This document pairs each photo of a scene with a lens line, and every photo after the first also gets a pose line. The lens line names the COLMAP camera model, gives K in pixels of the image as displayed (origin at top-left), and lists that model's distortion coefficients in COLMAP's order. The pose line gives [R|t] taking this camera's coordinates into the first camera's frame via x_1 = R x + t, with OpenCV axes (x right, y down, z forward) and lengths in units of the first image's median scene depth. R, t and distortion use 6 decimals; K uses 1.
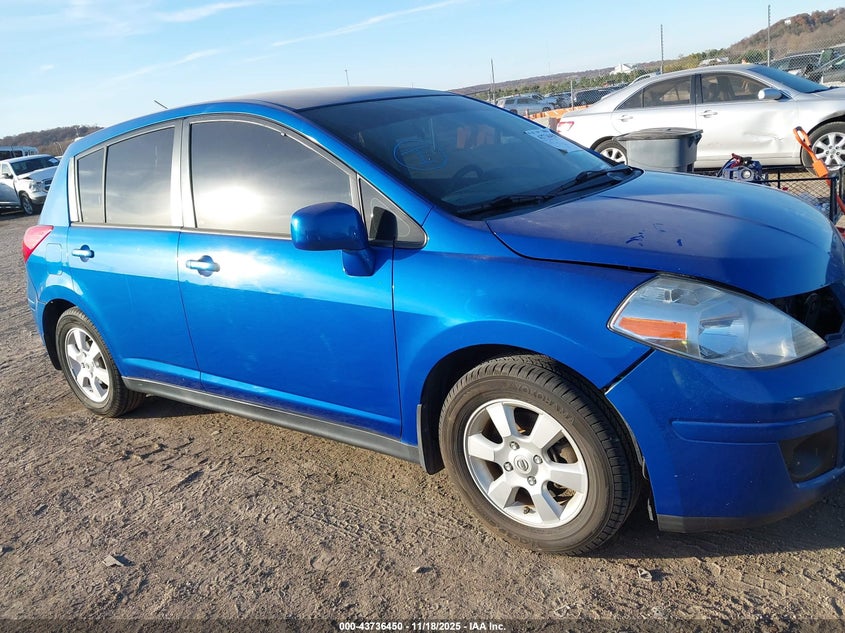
lens RADIAL K [[645.6, 0, 422.5], [0, 645.6, 316.5], [0, 0, 1]] dist [0.039823, -0.064731]
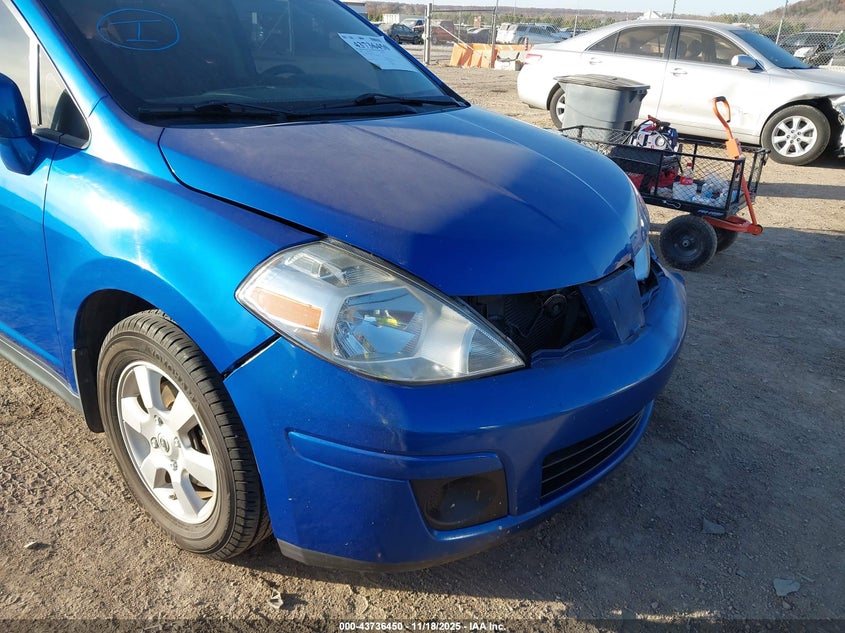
lens RADIAL K [[650.0, 0, 422.5], [0, 650.0, 316.5], [0, 0, 1]] dist [0.004171, -0.010092]
pose [[0.985421, 0.163758, 0.046137, 0.175211], [-0.168074, 0.979082, 0.114669, -0.030859], [-0.026394, -0.120751, 0.992332, 0.092376]]
